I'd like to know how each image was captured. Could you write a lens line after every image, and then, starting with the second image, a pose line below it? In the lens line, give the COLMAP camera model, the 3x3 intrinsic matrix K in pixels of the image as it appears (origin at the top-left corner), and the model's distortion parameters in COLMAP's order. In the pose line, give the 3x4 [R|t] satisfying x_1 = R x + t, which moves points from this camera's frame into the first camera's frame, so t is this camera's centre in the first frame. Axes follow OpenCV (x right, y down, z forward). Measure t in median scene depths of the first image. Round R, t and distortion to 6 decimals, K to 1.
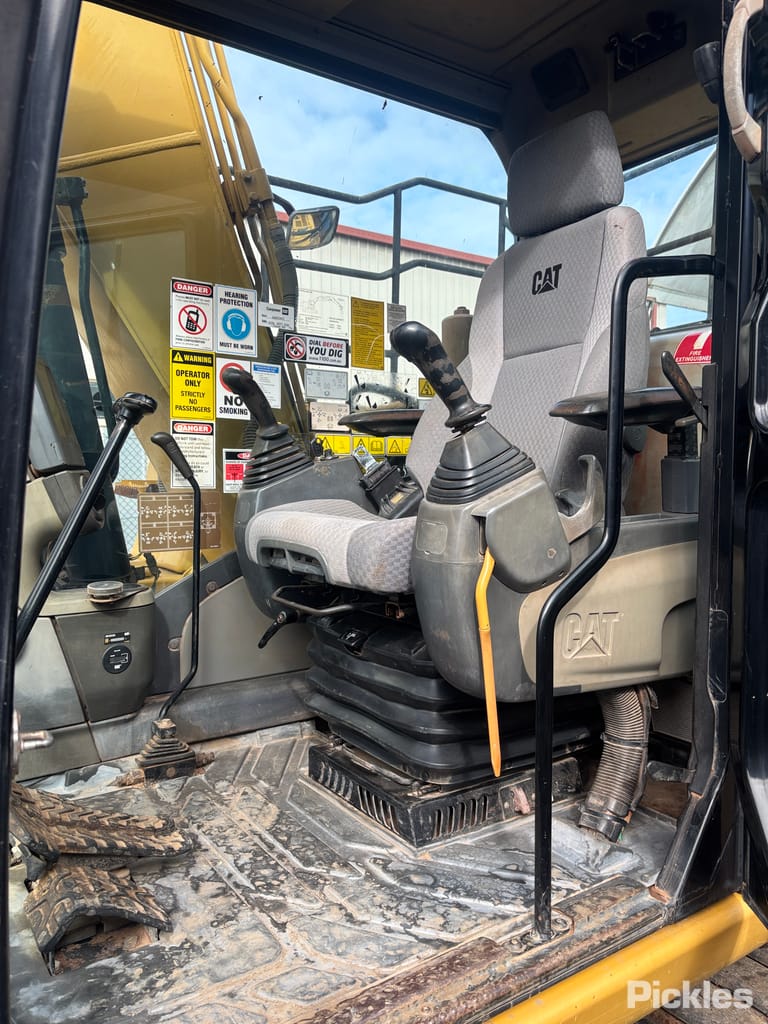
lens RADIAL K [[785.2, 0, 389.7], [0, 785.2, 508.9], [0, 0, 1]] dist [0.051753, -0.041079]
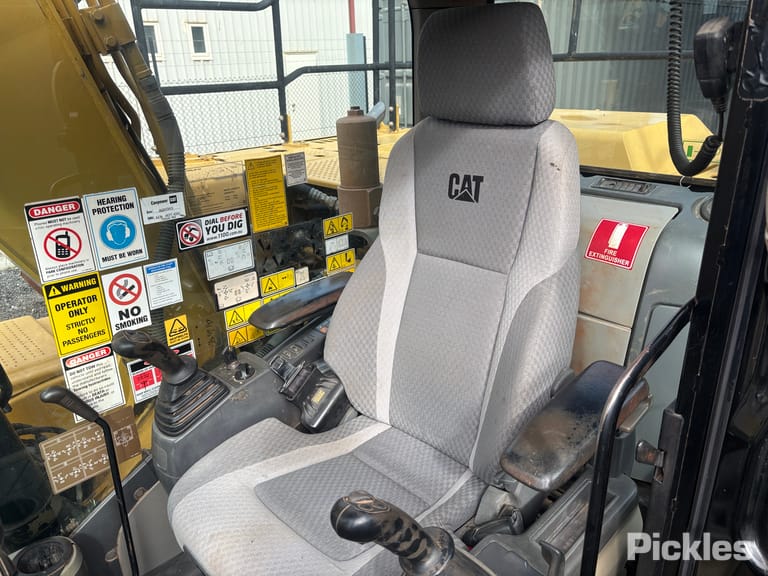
lens RADIAL K [[588.9, 0, 377.8], [0, 588.9, 287.9], [0, 0, 1]] dist [0.051753, -0.041079]
pose [[0.985474, -0.094784, 0.140912, -0.008511], [0.045969, 0.947661, 0.315951, -0.378916], [-0.163484, -0.304884, 0.938253, 0.319978]]
